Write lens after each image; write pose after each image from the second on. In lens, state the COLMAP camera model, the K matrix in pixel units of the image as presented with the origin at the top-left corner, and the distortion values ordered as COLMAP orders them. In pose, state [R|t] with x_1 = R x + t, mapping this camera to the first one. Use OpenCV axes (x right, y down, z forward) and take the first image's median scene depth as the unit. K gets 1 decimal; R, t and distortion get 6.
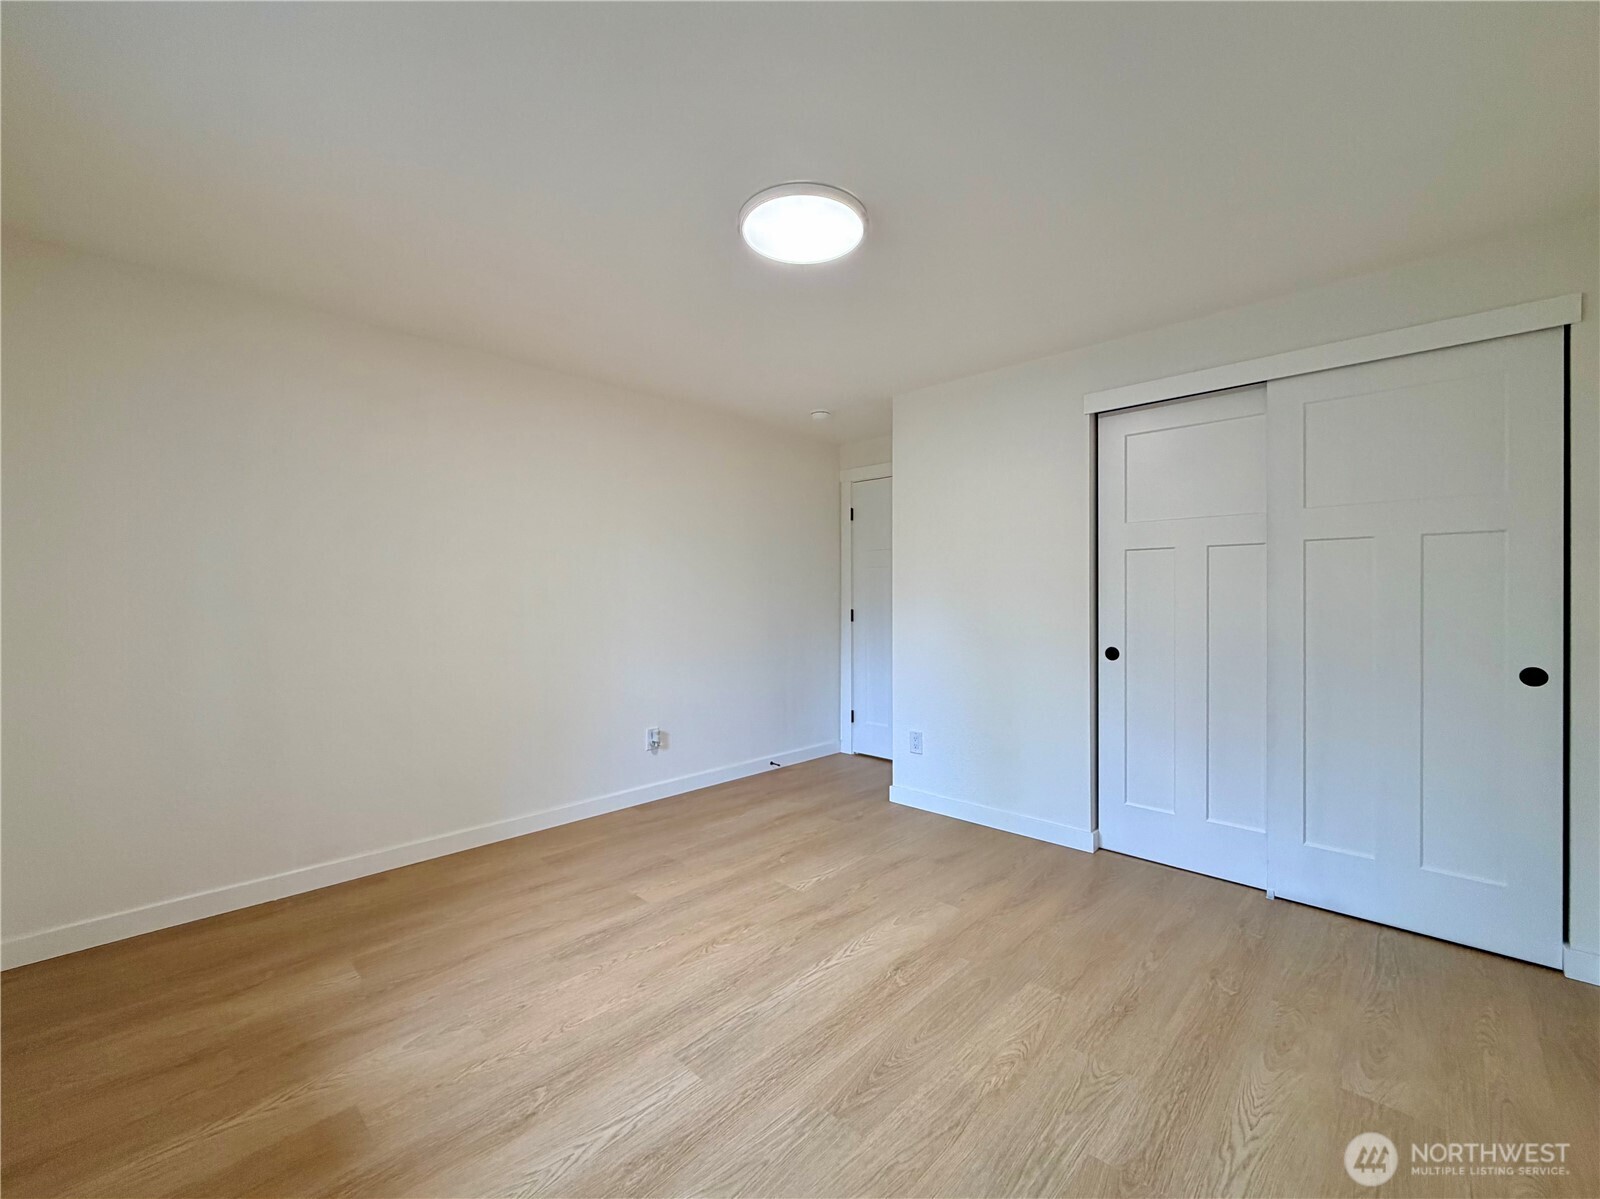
lens RADIAL K [[649.6, 0, 800.0], [0, 649.6, 599.5], [0, 0, 1]] dist [-0.002621, -0.000555]
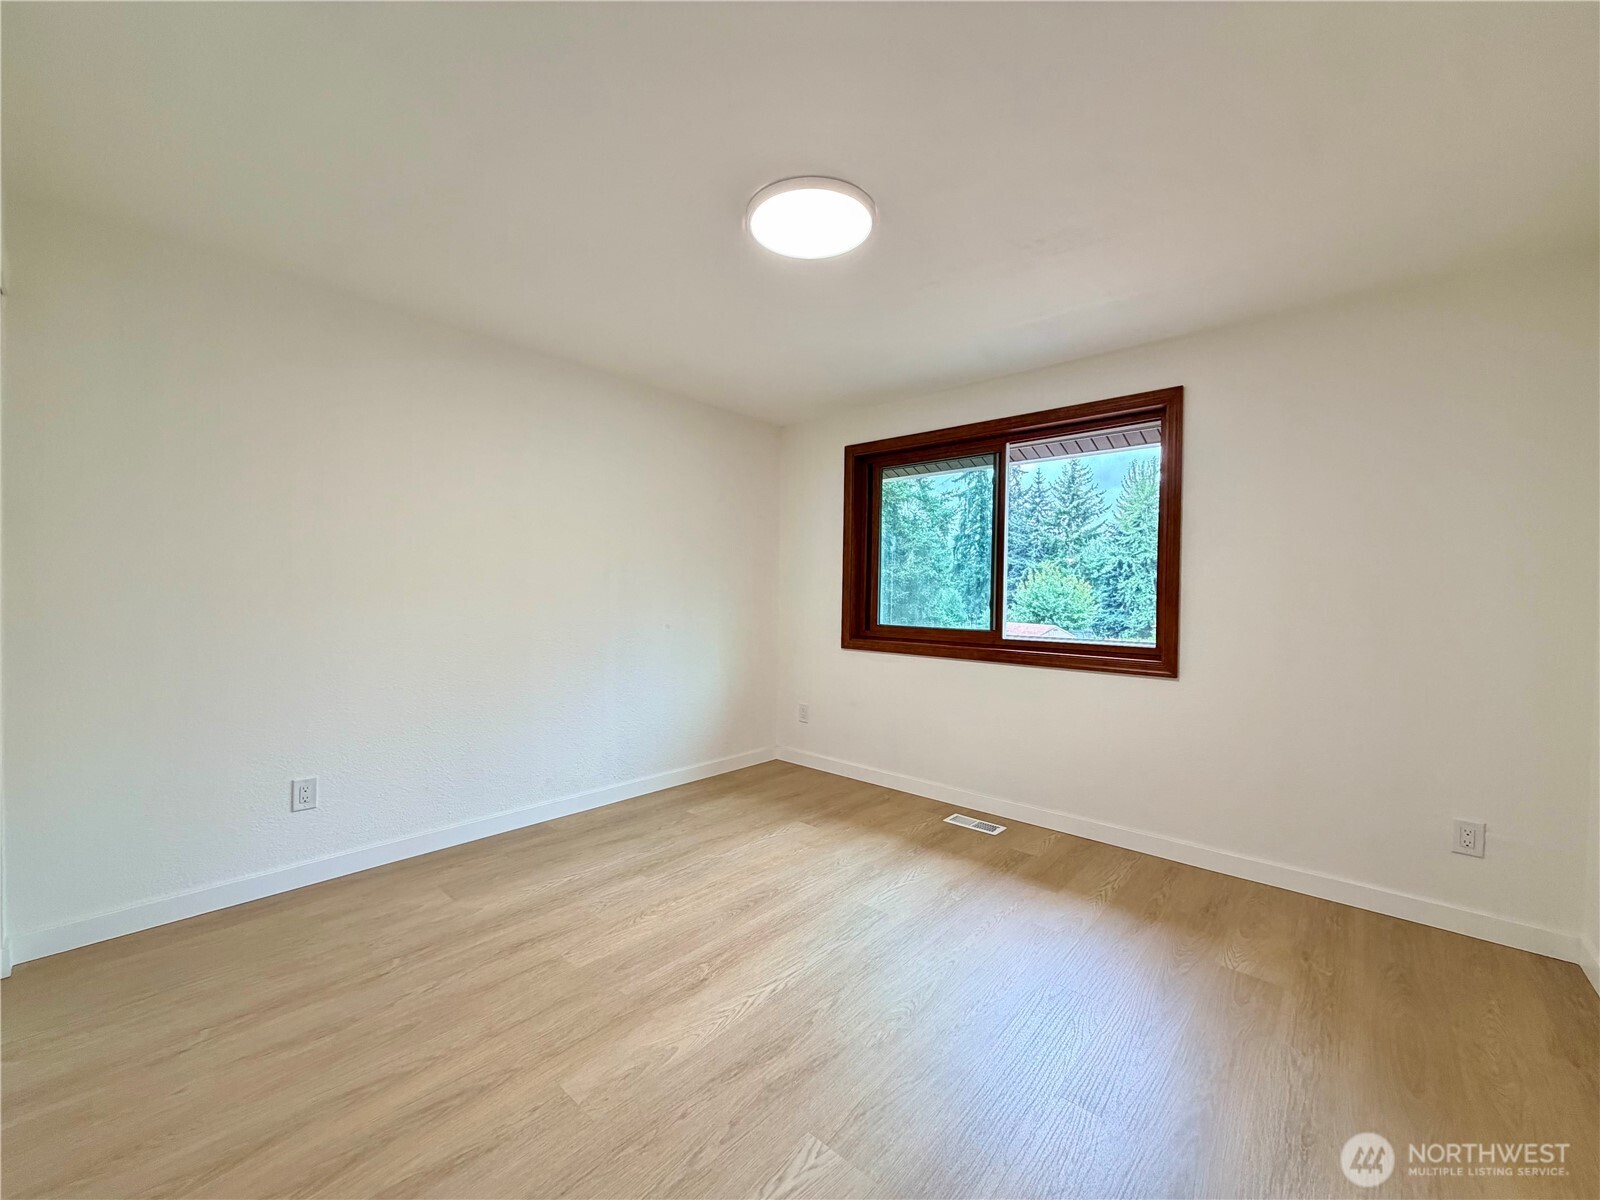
lens RADIAL K [[649.6, 0, 800.0], [0, 649.6, 600.0], [0, 0, 1]] dist [-0.002621, -0.000555]
pose [[-0.999271, -0.014630, -0.035260, 0.051045], [-0.015276, 0.999719, 0.018137, -0.013446], [0.034985, 0.018662, -0.999214, 2.062991]]
